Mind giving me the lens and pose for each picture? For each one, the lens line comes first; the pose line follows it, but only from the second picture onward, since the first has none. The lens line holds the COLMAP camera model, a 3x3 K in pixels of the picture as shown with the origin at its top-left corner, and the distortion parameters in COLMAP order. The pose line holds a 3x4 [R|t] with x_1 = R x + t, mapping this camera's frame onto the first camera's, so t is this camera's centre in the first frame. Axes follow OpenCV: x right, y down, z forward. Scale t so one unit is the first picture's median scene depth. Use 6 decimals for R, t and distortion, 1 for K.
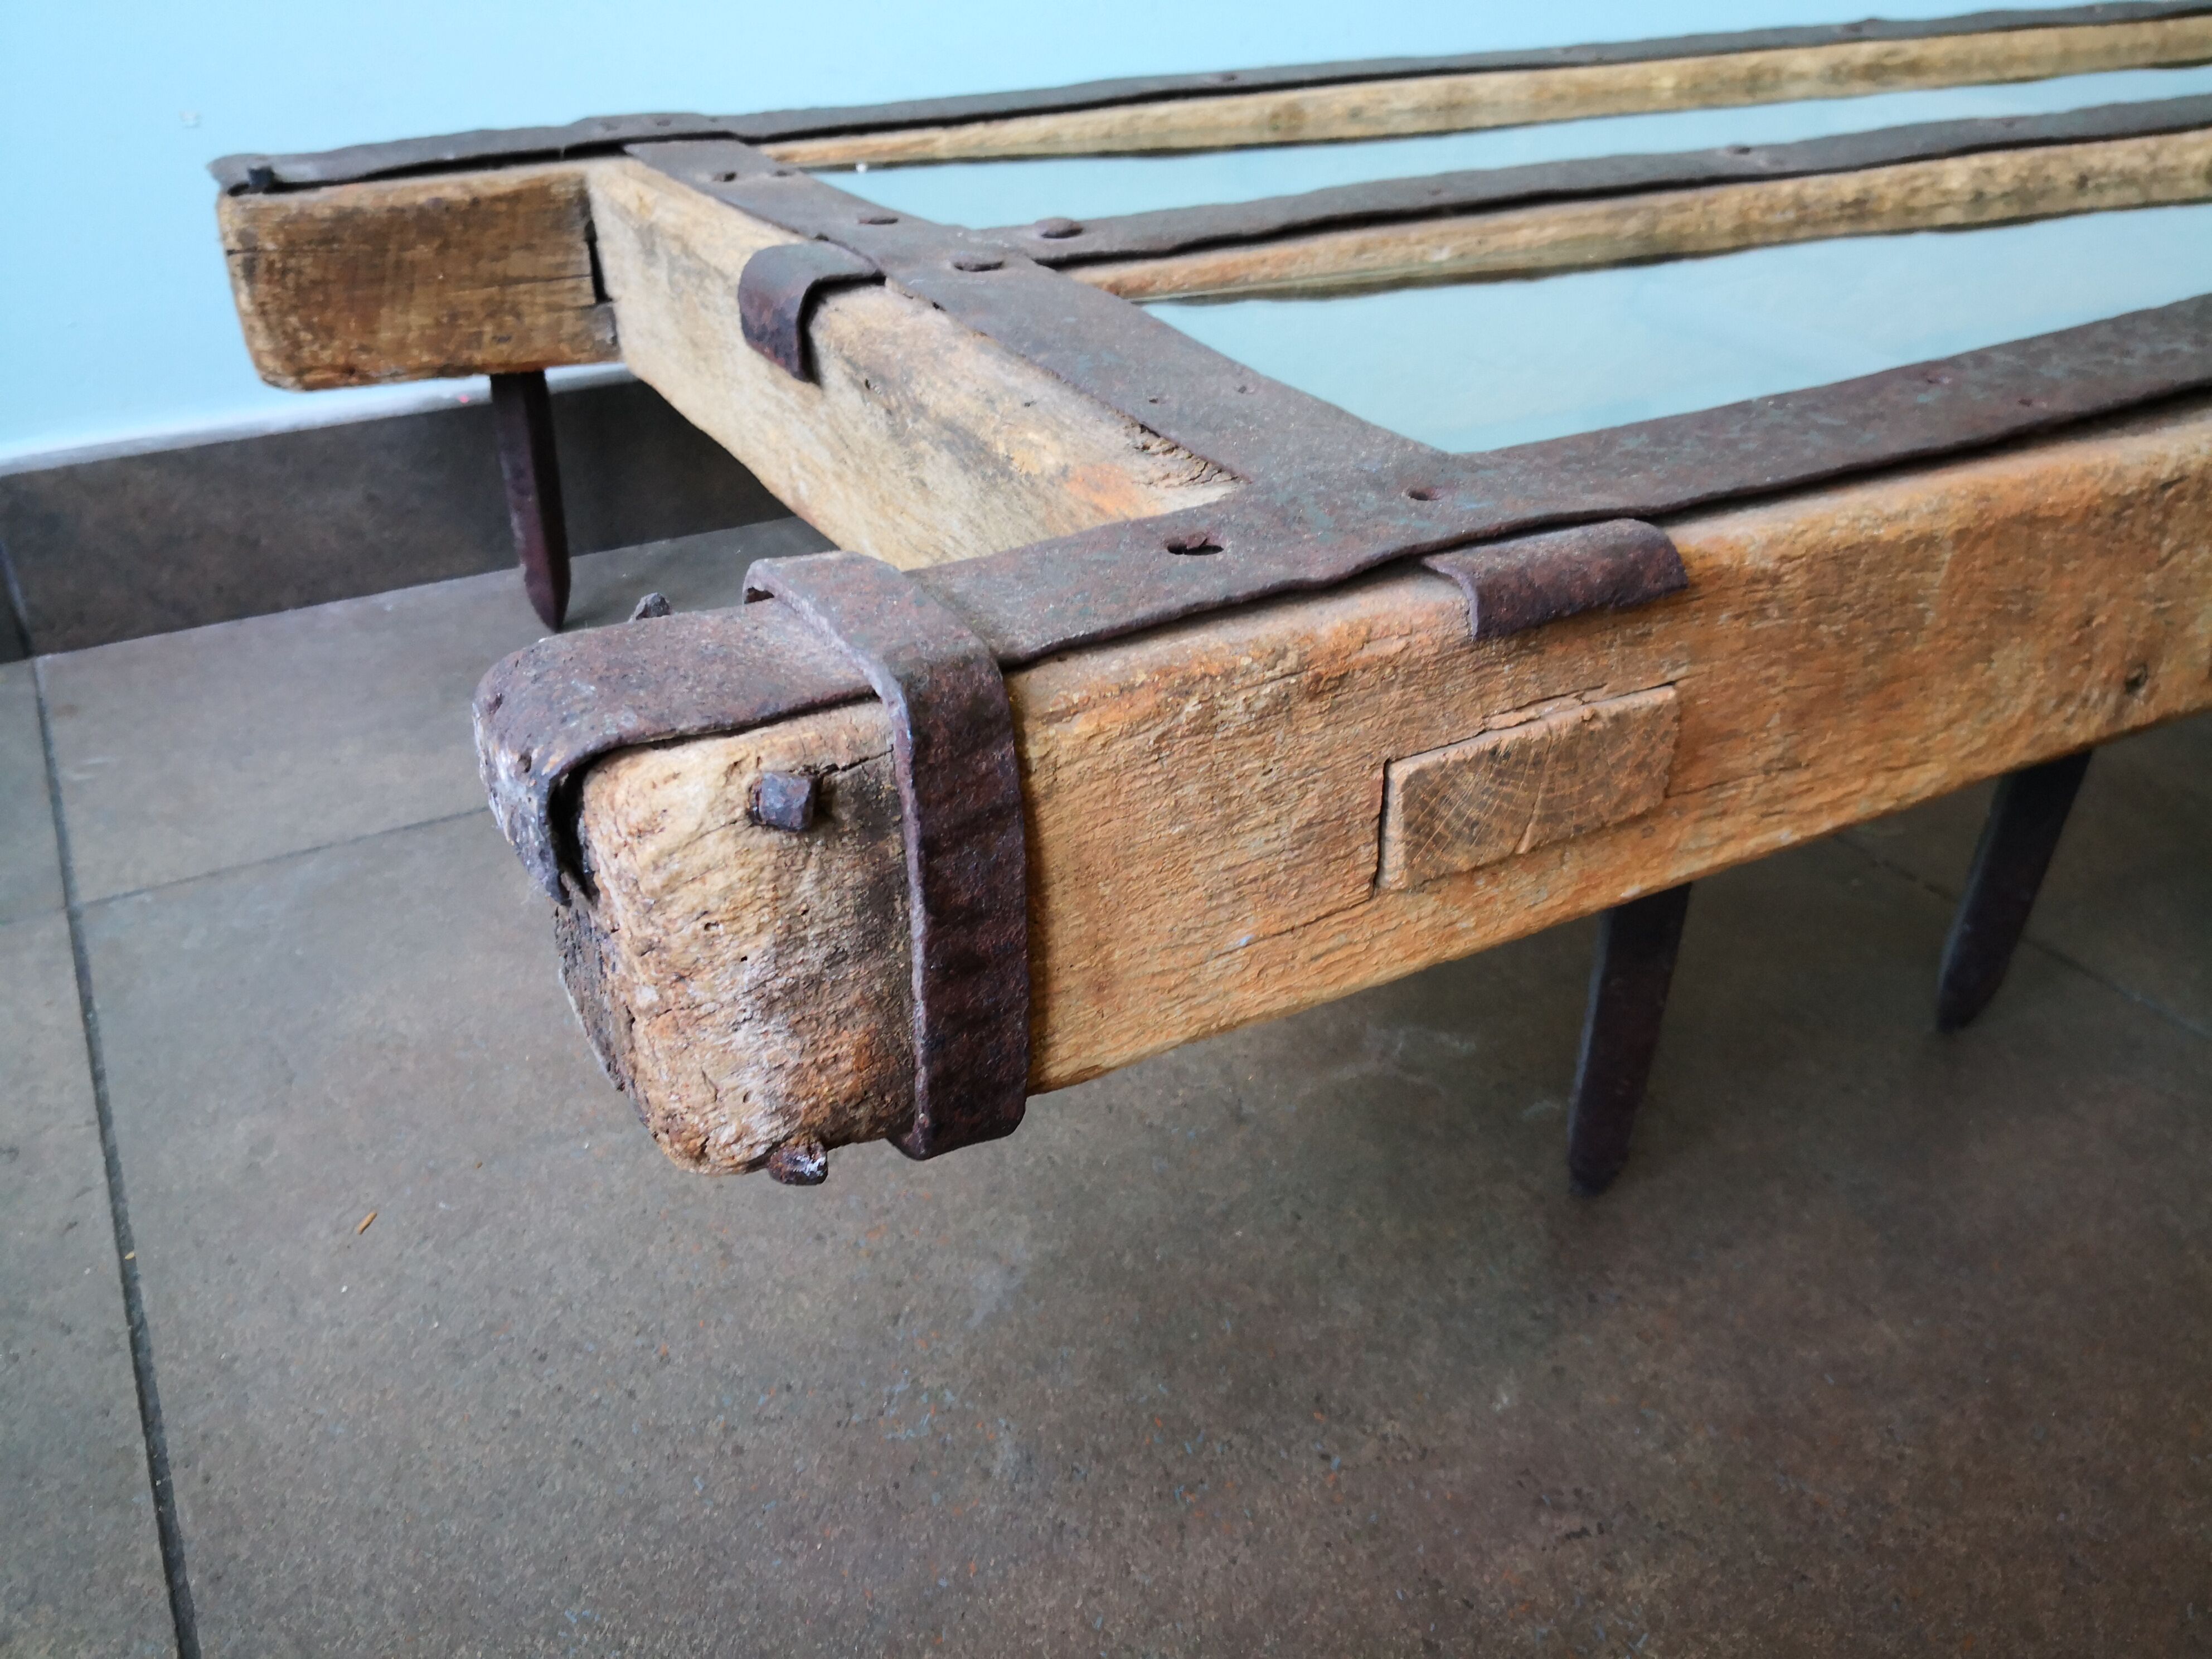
lens RADIAL K [[1806.2, 0, 1103.8], [0, 1806.2, 830.0], [0, 0, 1]] dist [0.027526, -0.063275]
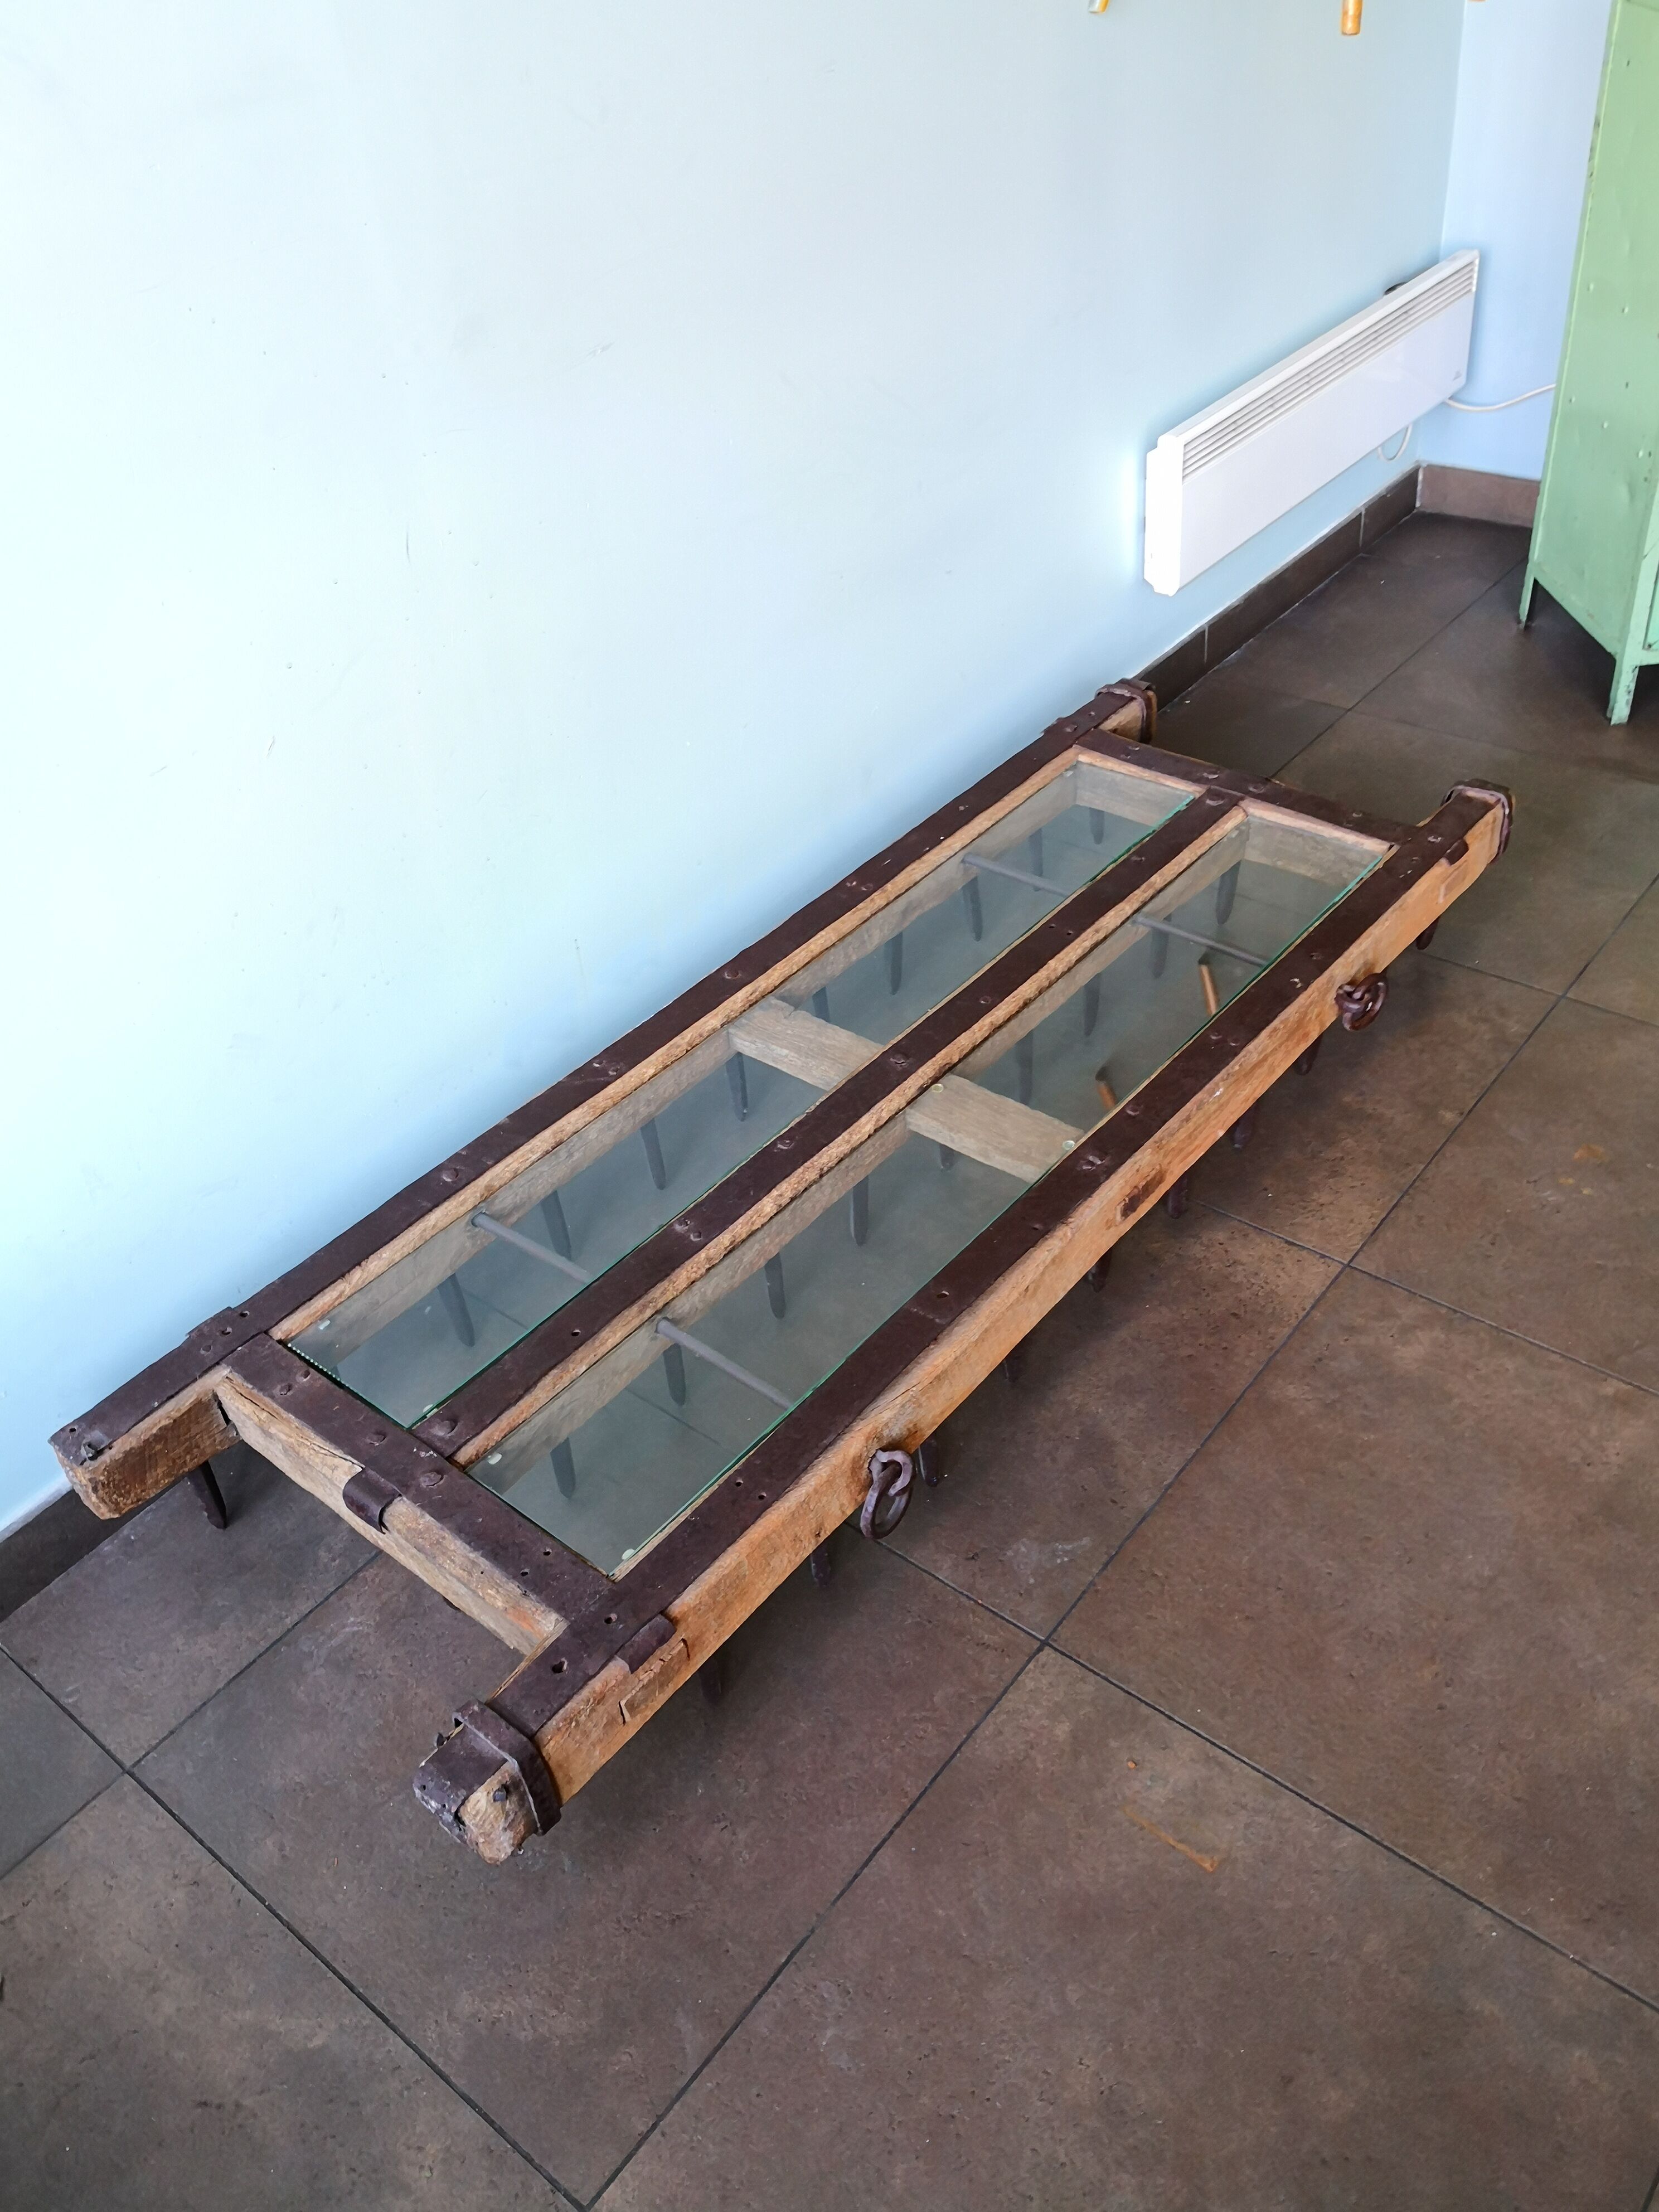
lens RADIAL K [[1793.3, 0, 811.2], [0, 1793.3, 1071.7], [0, 0, 1]] dist [0.024944, -0.057386]
pose [[0.931559, -0.285758, 0.224812, 0.029084], [0.257418, 0.955015, 0.147248, -1.045571], [-0.256776, -0.079300, 0.963212, -1.625422]]
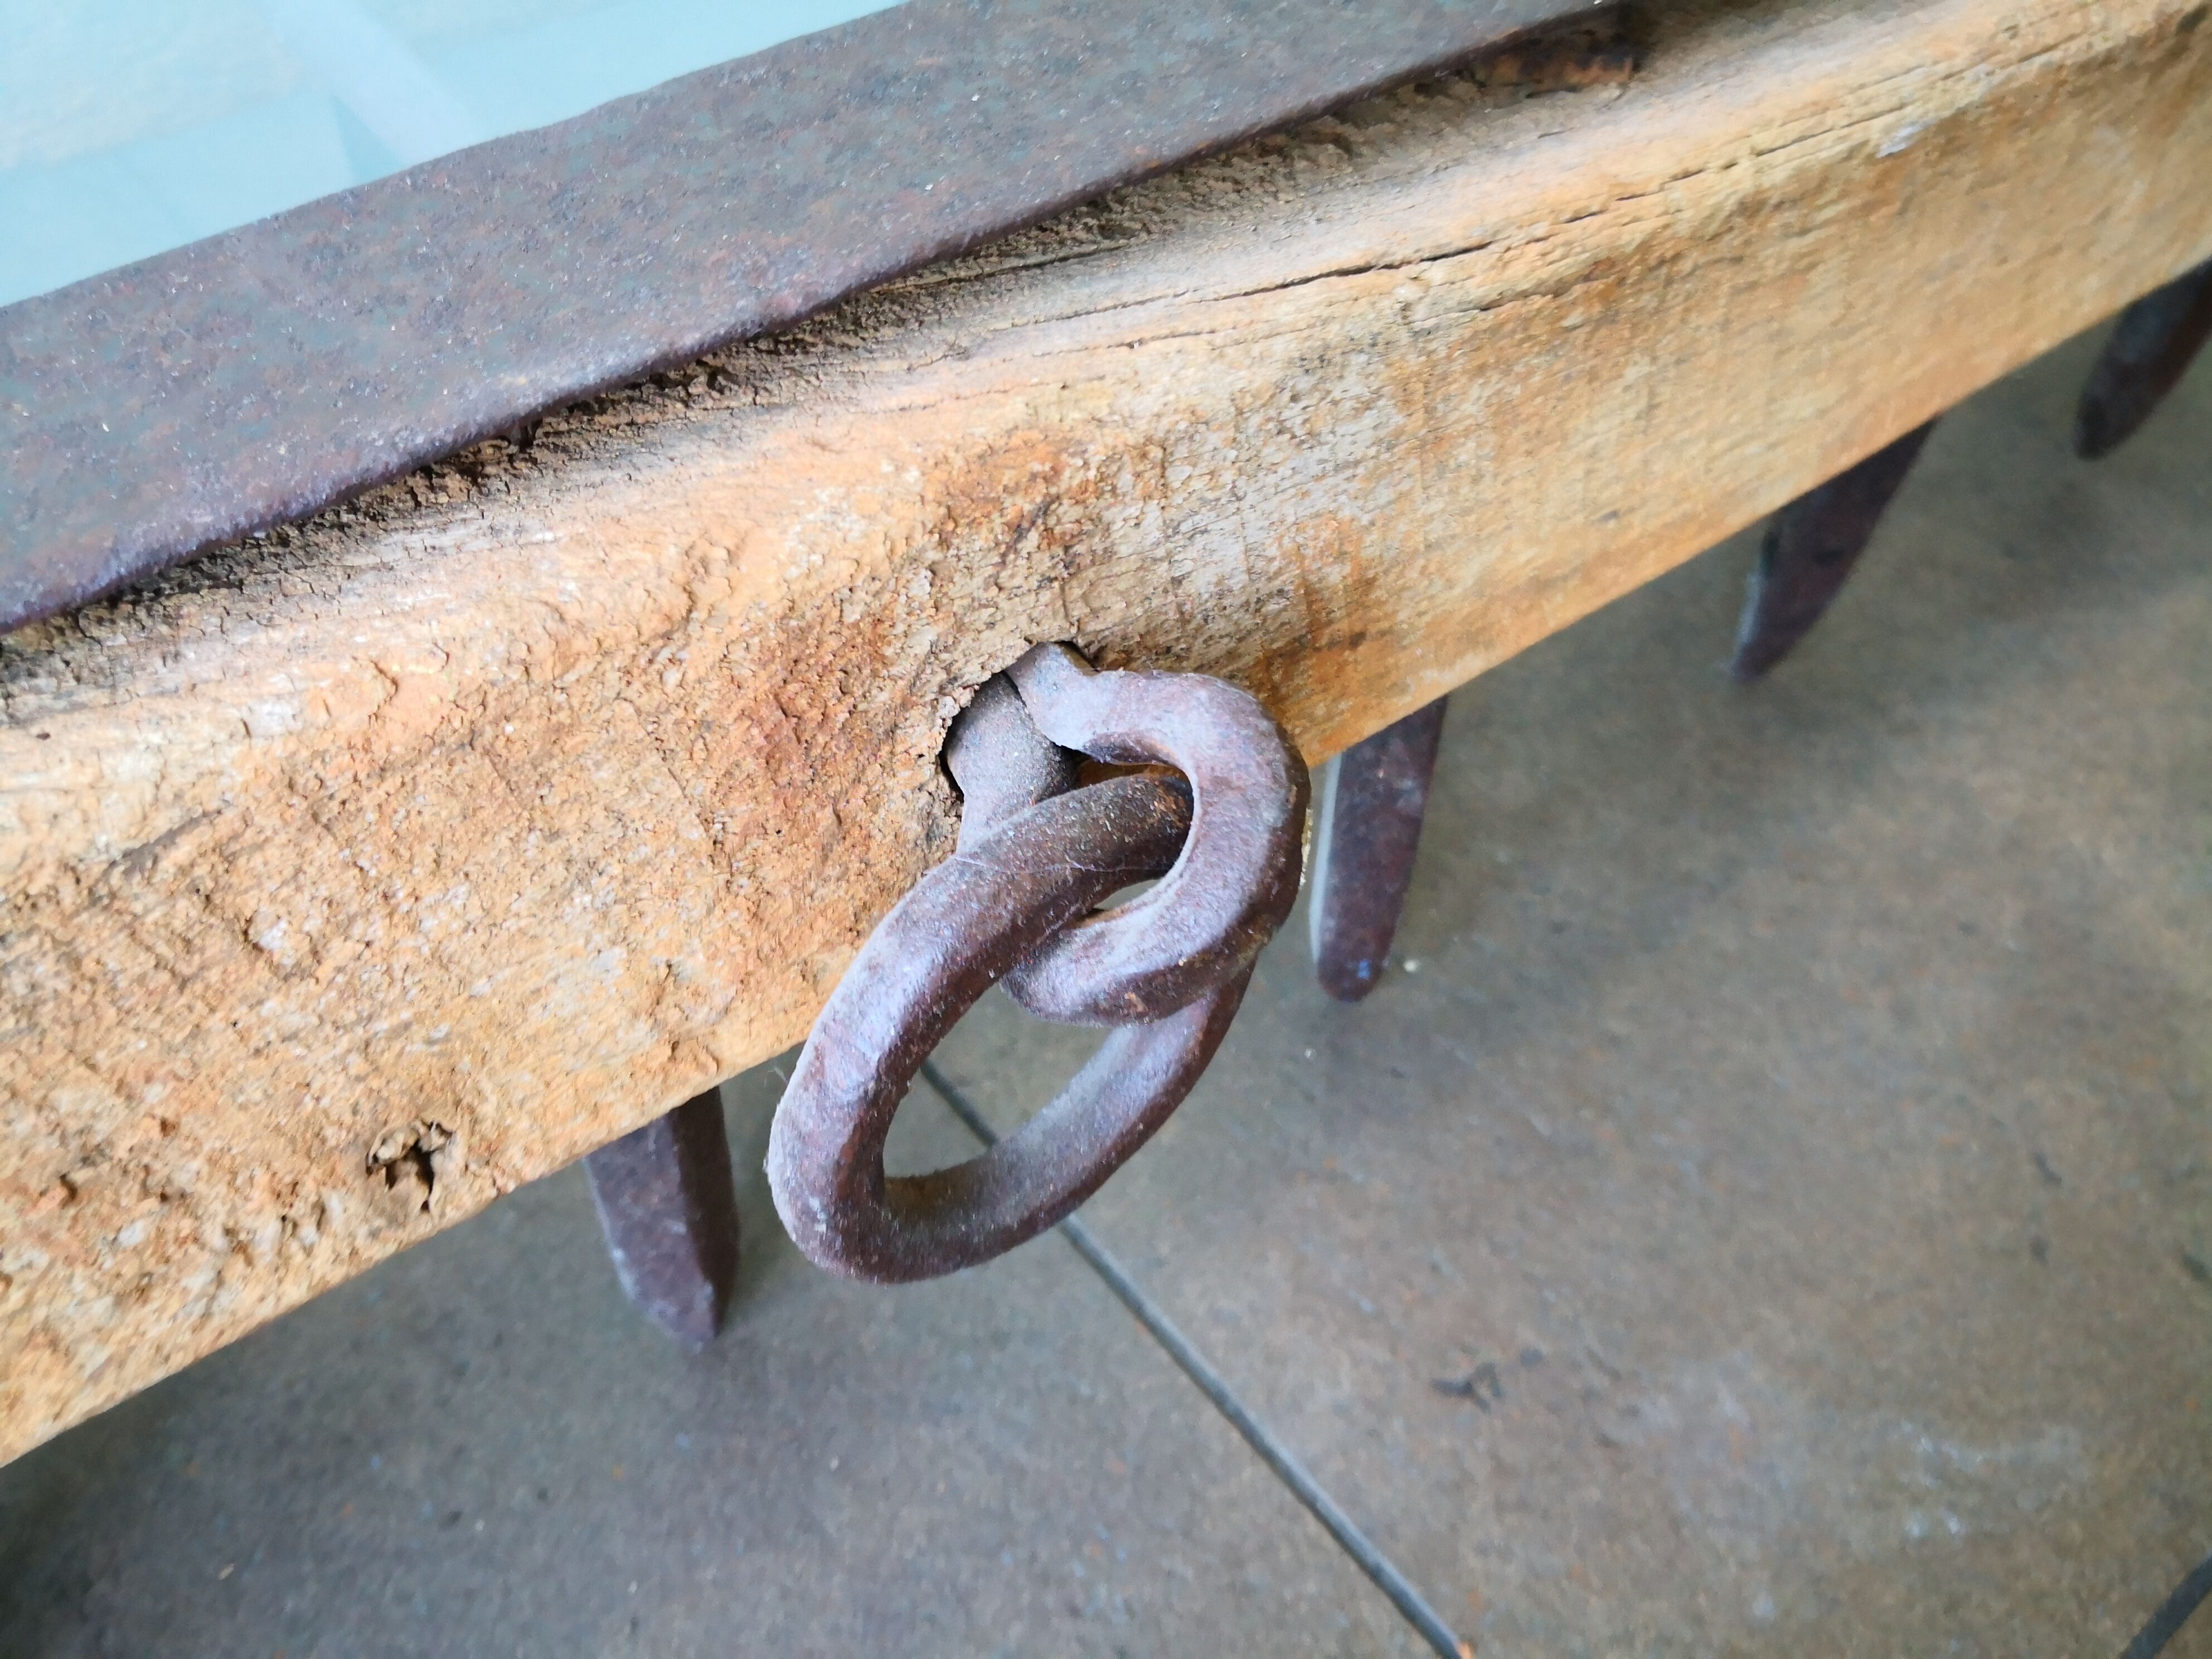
lens RADIAL K [[1813.4, 0, 1097.5], [0, 1813.4, 847.7], [0, 0, 1]] dist [0.025843, -0.079363]
pose [[0.988077, -0.097305, 0.119314, 0.502979], [0.056964, 0.951015, 0.303851, -0.198300], [-0.143036, -0.293432, 0.945219, 0.437715]]
